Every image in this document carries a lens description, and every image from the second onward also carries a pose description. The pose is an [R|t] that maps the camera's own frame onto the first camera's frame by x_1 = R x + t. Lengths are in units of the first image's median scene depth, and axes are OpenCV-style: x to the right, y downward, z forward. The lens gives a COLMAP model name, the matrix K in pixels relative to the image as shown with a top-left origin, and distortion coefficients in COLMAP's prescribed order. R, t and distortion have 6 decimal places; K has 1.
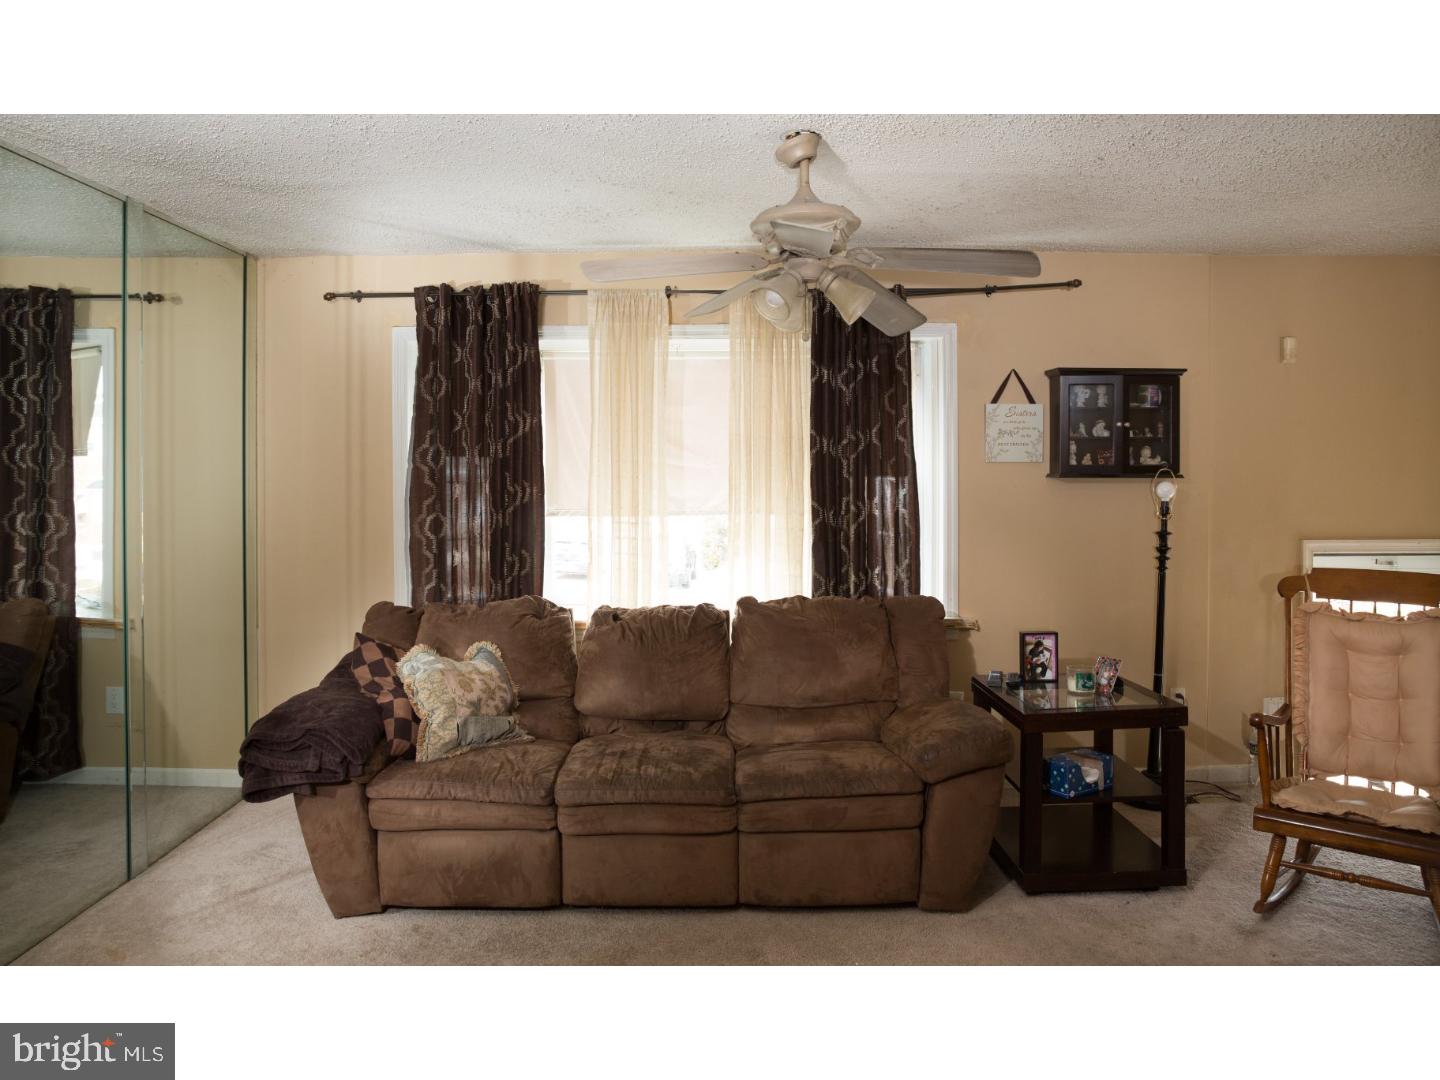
lens RADIAL K [[975.3, 0, 719.4], [0, 975.3, 506.6], [0, 0, 1]] dist [-0.144943, 0.000414]
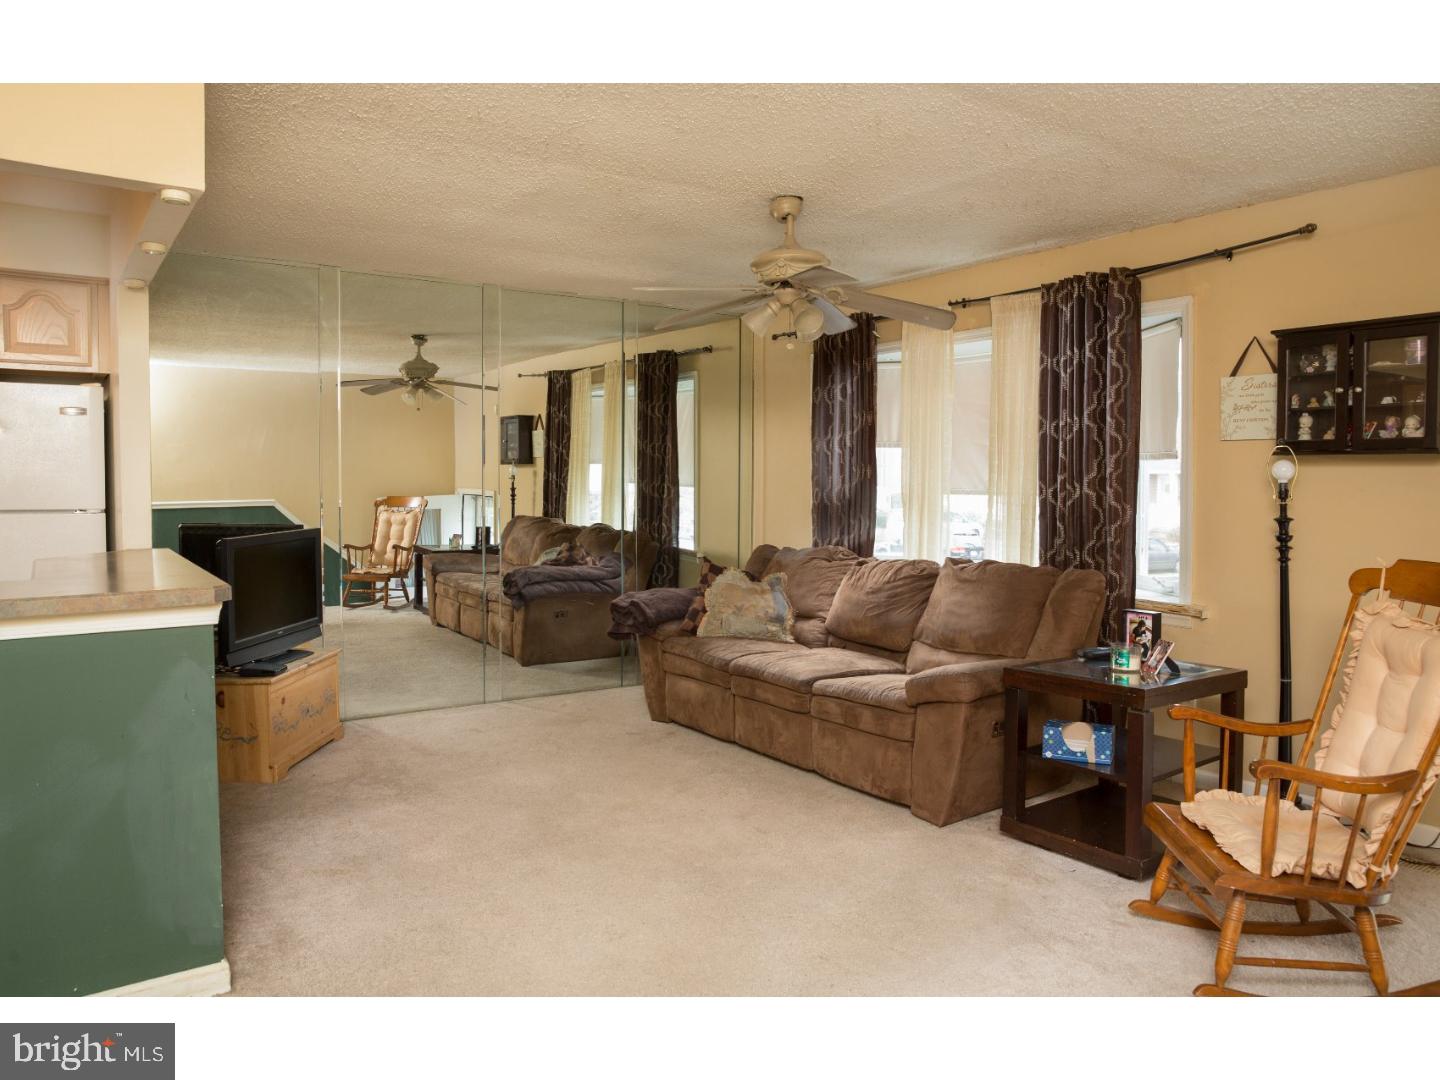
lens RADIAL K [[1018.0, 0, 720.0], [0, 1018.0, 540.0], [0, 0, 1]] dist [-0.000528, 0.001390]
pose [[0.581101, 0.059503, -0.811653, 0.825459], [-0.013028, 0.997876, 0.063828, -0.005746], [0.813727, -0.026516, 0.580642, 0.020020]]
